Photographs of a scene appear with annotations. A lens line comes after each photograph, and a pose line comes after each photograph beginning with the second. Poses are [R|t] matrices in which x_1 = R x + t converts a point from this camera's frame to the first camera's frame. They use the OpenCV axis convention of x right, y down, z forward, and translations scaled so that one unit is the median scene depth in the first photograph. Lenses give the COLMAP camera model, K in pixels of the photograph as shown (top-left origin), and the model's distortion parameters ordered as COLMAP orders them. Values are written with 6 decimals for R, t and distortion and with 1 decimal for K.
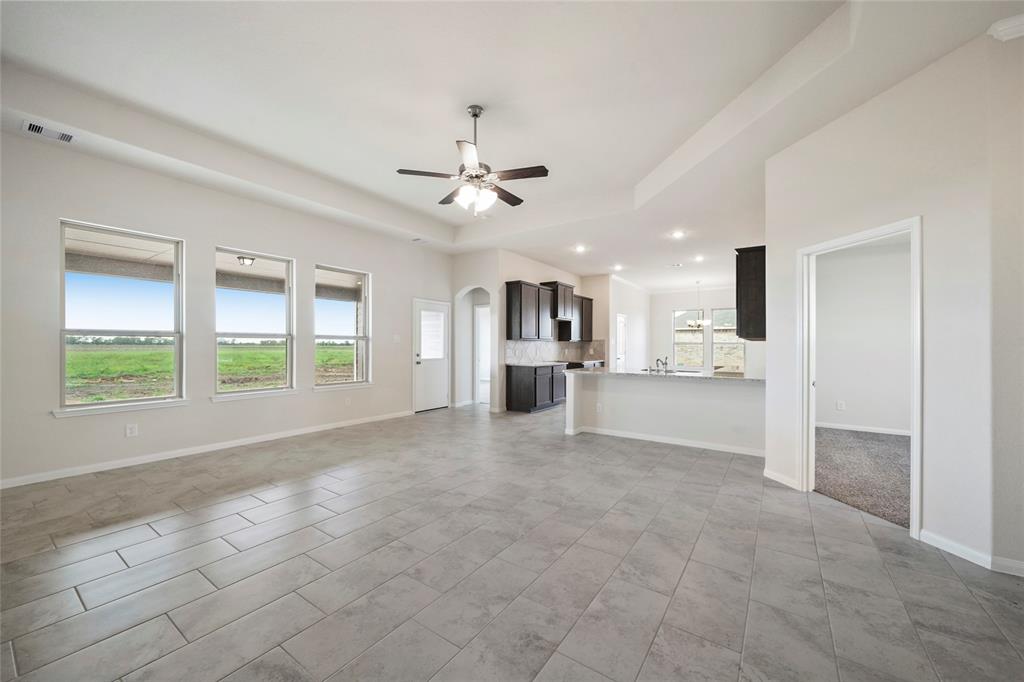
lens RADIAL K [[376.4, 0, 512.0], [0, 376.4, 341.0], [0, 0, 1]] dist [0.000724, 0.000079]
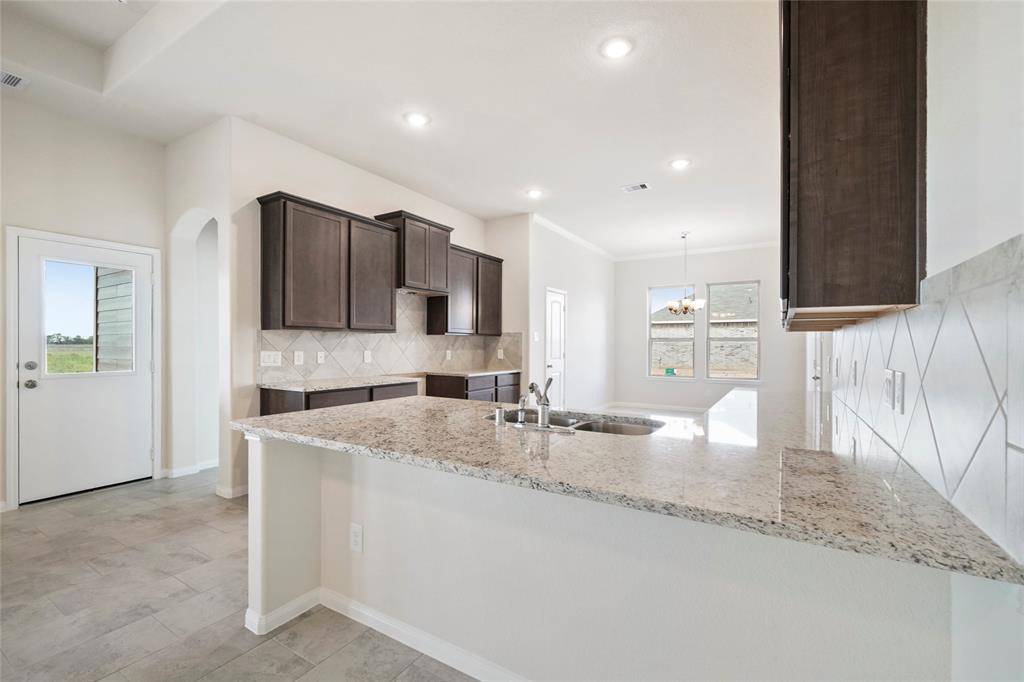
lens RADIAL K [[502.0, 0, 512.0], [0, 502.0, 341.0], [0, 0, 1]] dist [0.024997, 0.000080]
pose [[0.993595, 0.000259, 0.113002, 0.164304], [-0.000905, 0.999984, 0.005666, 0.005455], [-0.112998, -0.005732, 0.993579, 0.296207]]
